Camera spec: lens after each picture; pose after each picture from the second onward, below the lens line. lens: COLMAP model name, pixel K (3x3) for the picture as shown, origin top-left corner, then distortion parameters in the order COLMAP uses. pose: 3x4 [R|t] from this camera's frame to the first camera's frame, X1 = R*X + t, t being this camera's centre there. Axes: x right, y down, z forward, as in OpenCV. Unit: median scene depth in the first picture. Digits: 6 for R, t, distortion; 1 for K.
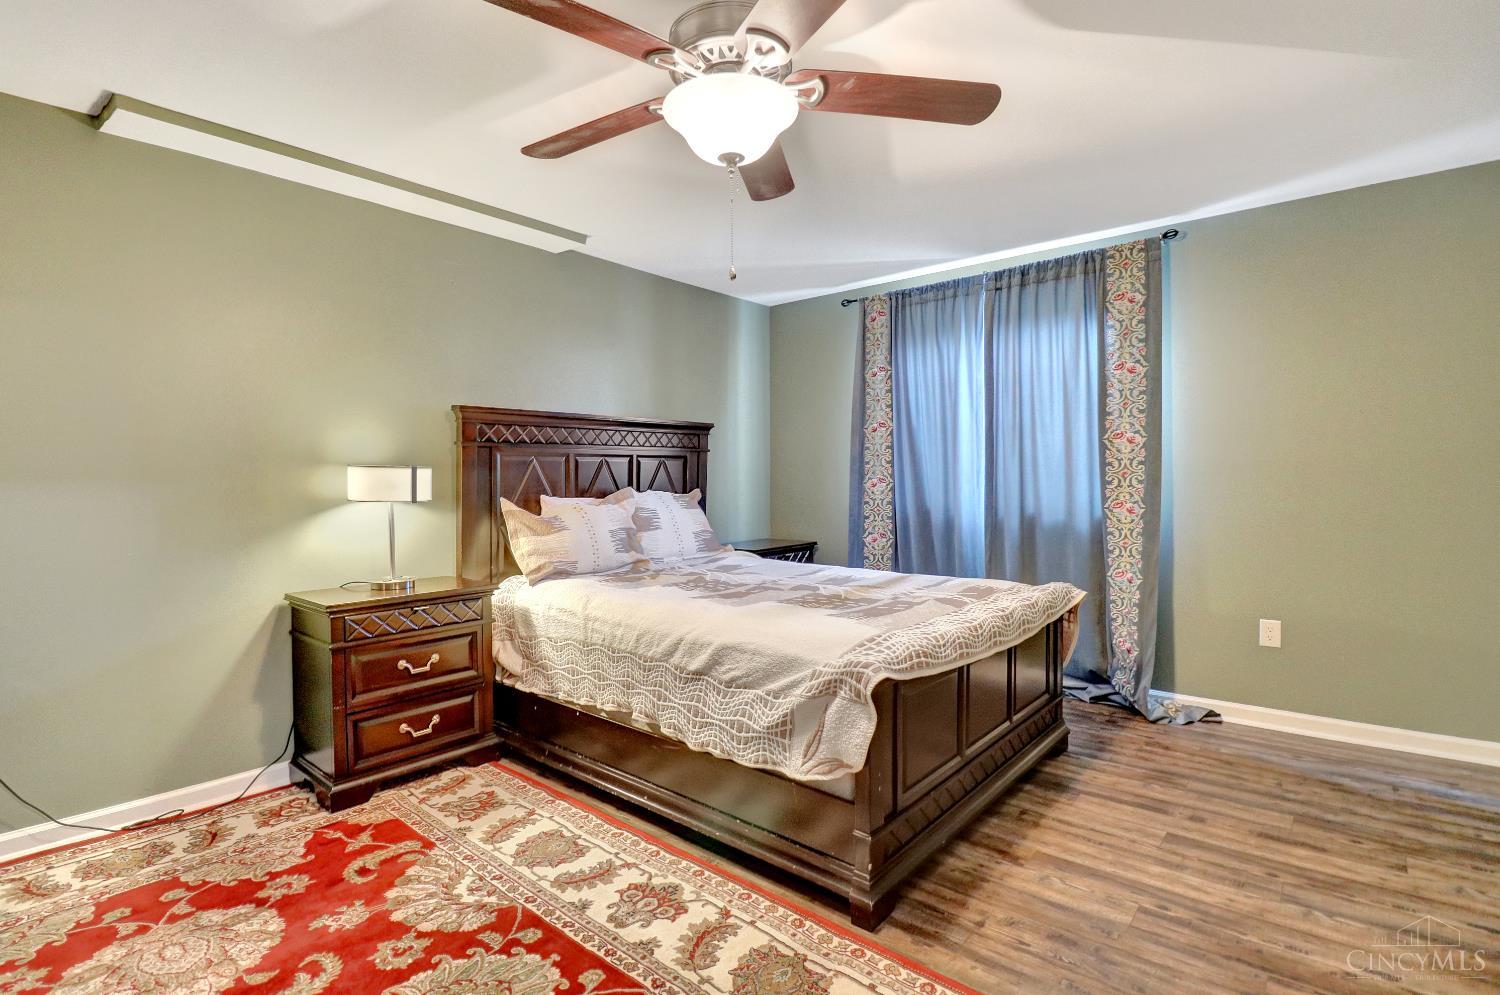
lens RADIAL K [[709.3, 0, 715.6], [0, 709.3, 485.5], [0, 0, 1]] dist [-0.000535, -0.010306]
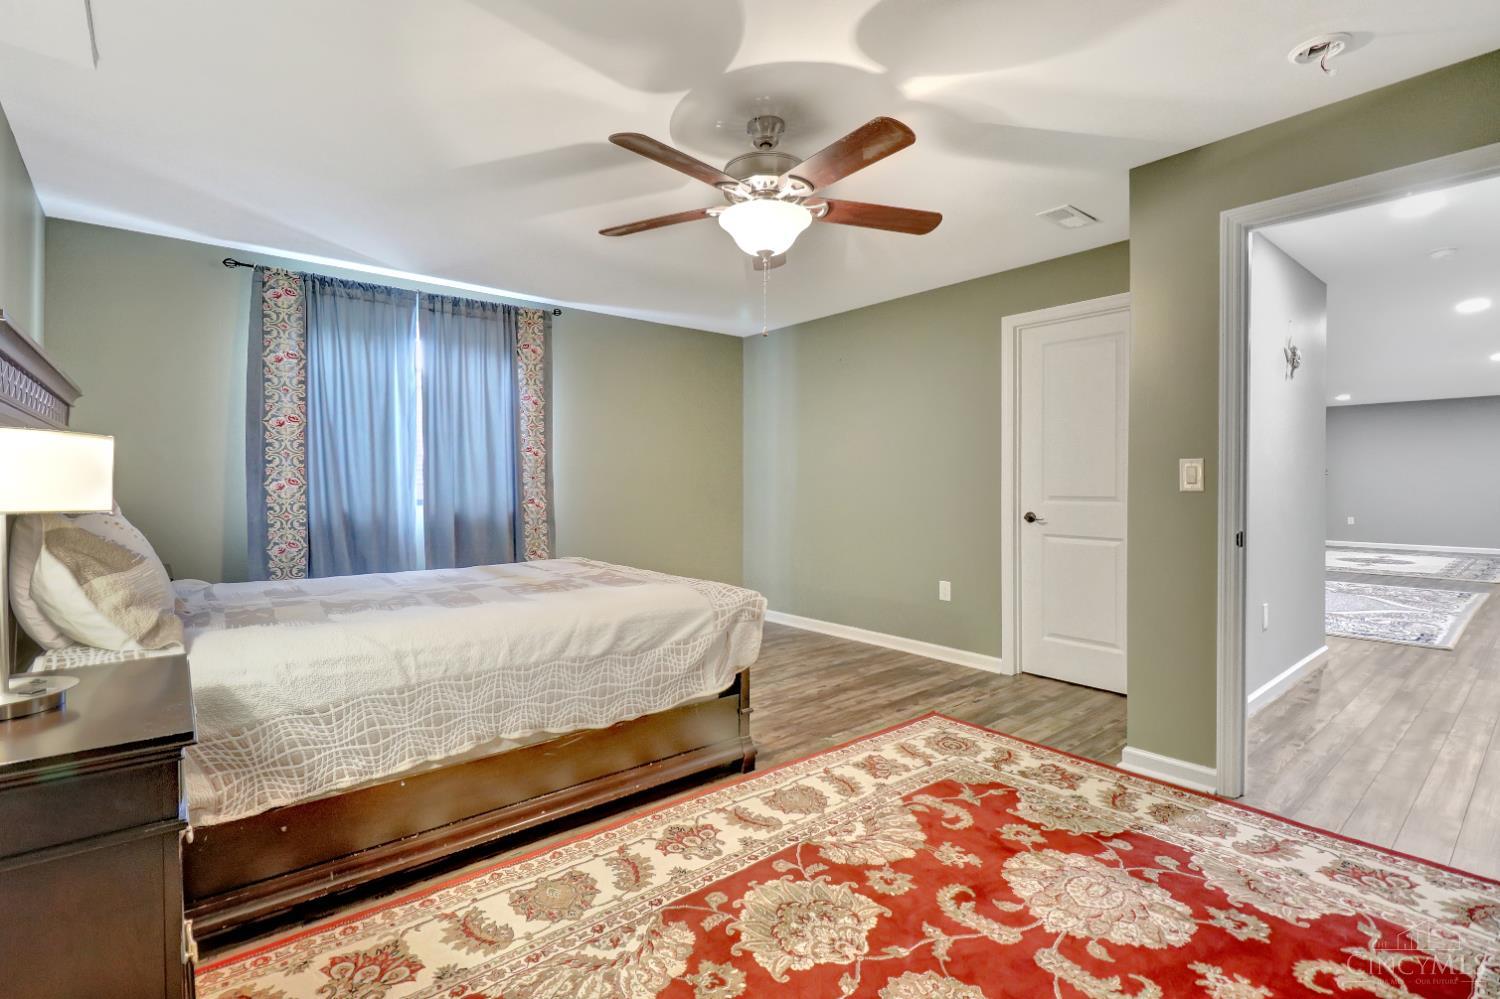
lens RADIAL K [[709.3, 0, 715.6], [0, 709.3, 487.5], [0, 0, 1]] dist [-0.000535, -0.010306]
pose [[0.161083, 0.005937, 0.986923, -0.888206], [0.011967, 0.999897, -0.007968, 0.020097], [-0.986868, 0.013094, 0.160996, 0.557004]]
